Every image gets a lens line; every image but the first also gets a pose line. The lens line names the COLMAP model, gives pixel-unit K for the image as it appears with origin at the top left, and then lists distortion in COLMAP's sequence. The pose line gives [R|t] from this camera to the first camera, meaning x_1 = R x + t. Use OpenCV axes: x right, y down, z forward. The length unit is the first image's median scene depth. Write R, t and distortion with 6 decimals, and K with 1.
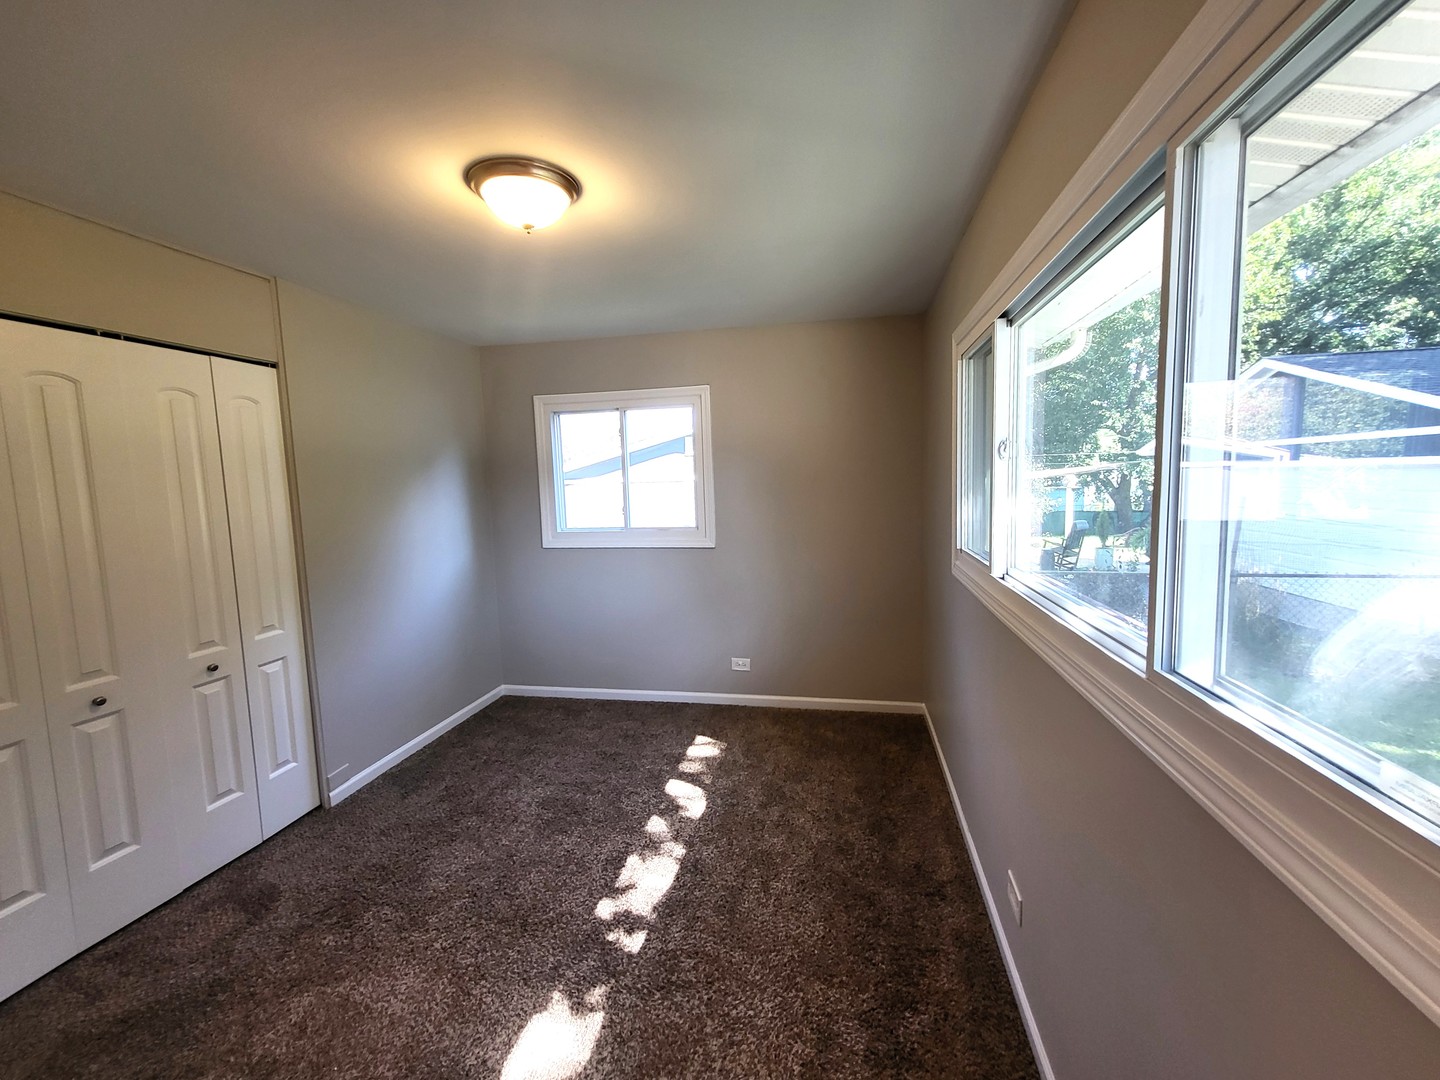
lens RADIAL K [[570.0, 0, 734.1], [0, 570.0, 539.7], [0, 0, 1]] dist [0.000325, -0.000096]
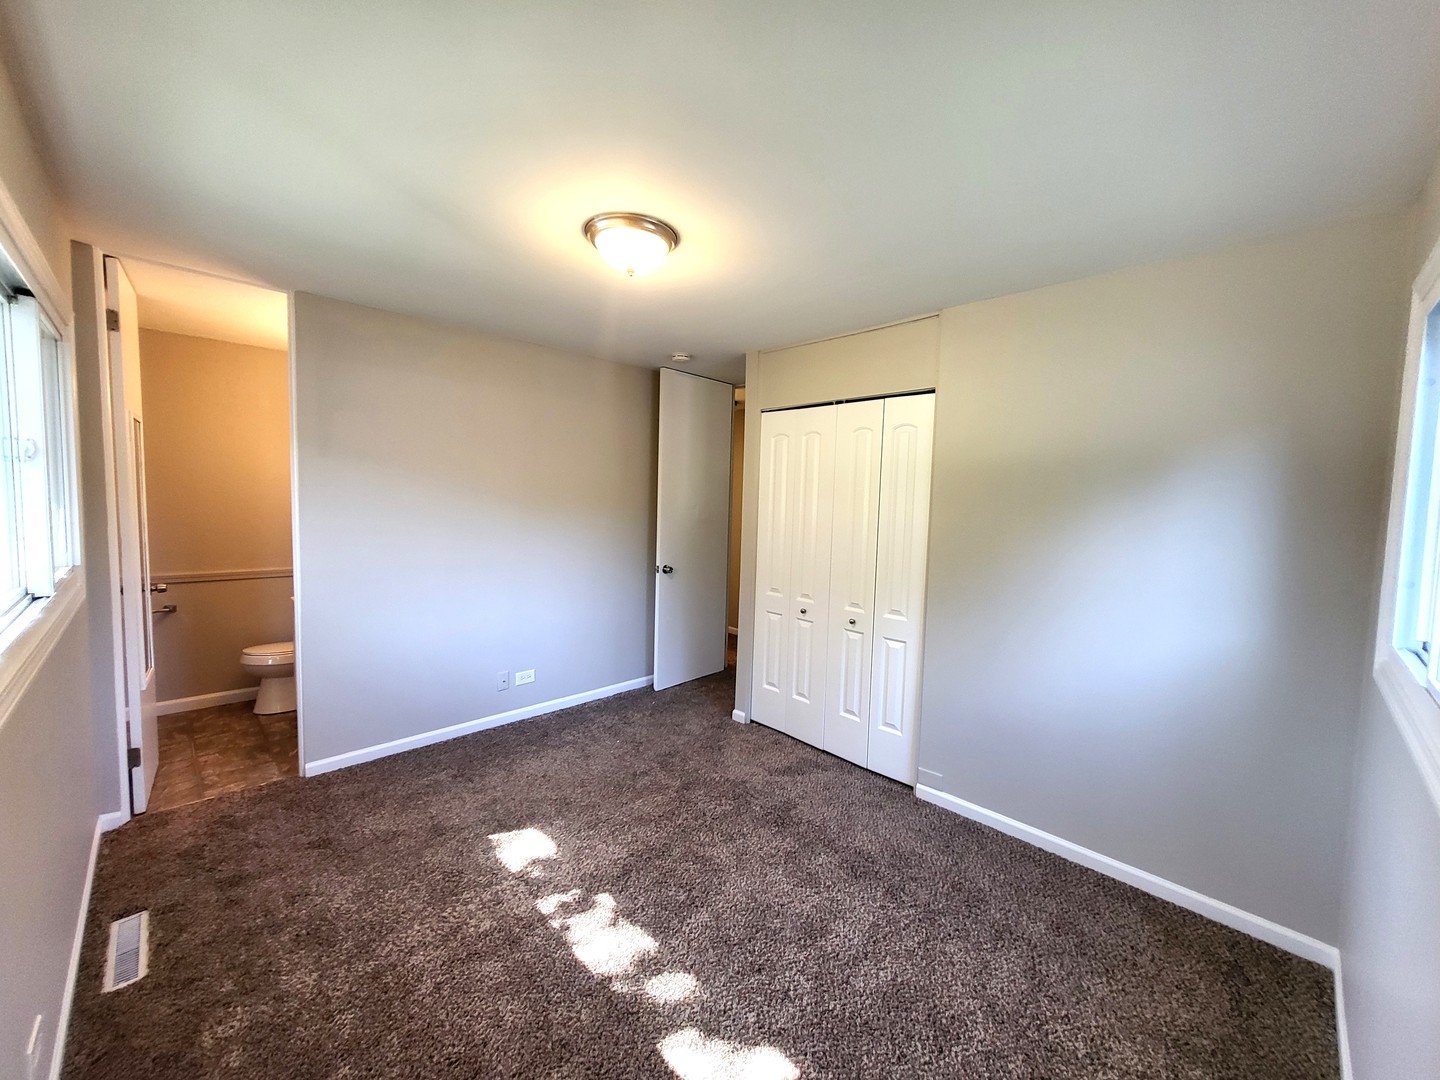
lens RADIAL K [[570.0, 0, 734.1], [0, 570.0, 539.7], [0, 0, 1]] dist [0.000325, -0.000096]
pose [[-0.561541, 0.066912, -0.824739, 0.358997], [-0.105248, 0.982854, 0.151400, -0.139846], [0.820728, 0.171819, -0.544870, 1.299733]]
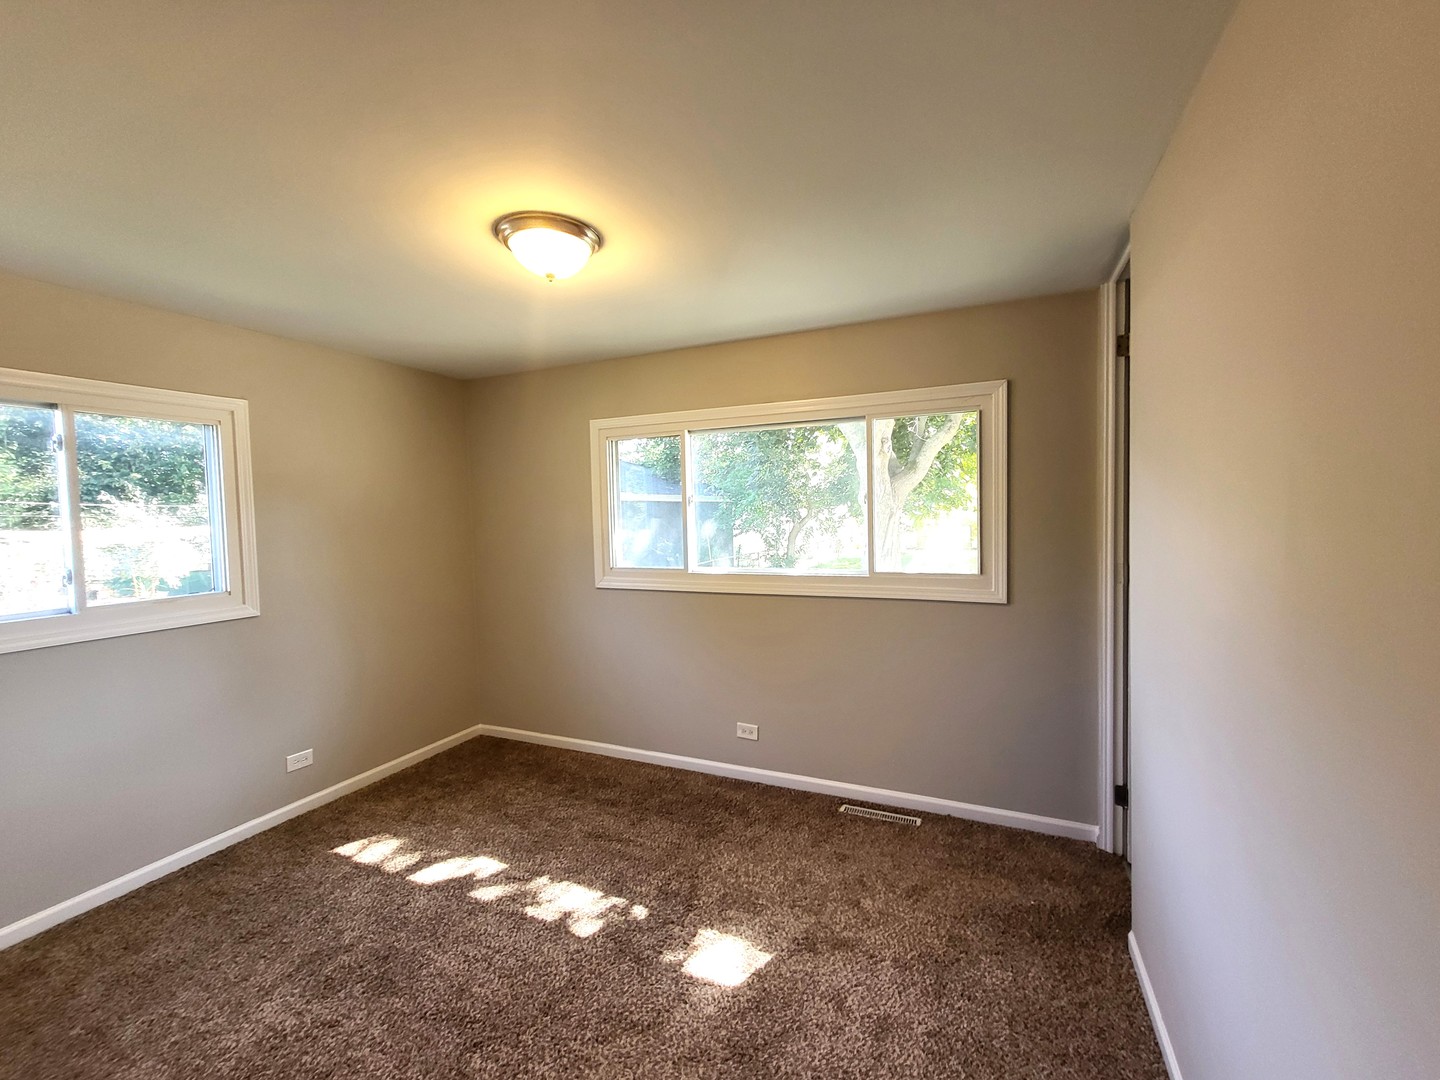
lens RADIAL K [[583.4, 0, 720.1], [0, 583.4, 533.8], [0, 0, 1]] dist [-0.022764, -0.000160]
pose [[0.244938, -0.021369, 0.969303, -0.928202], [0.113941, 0.993464, -0.006890, -0.027913], [-0.962820, 0.112131, 0.245772, 0.337486]]
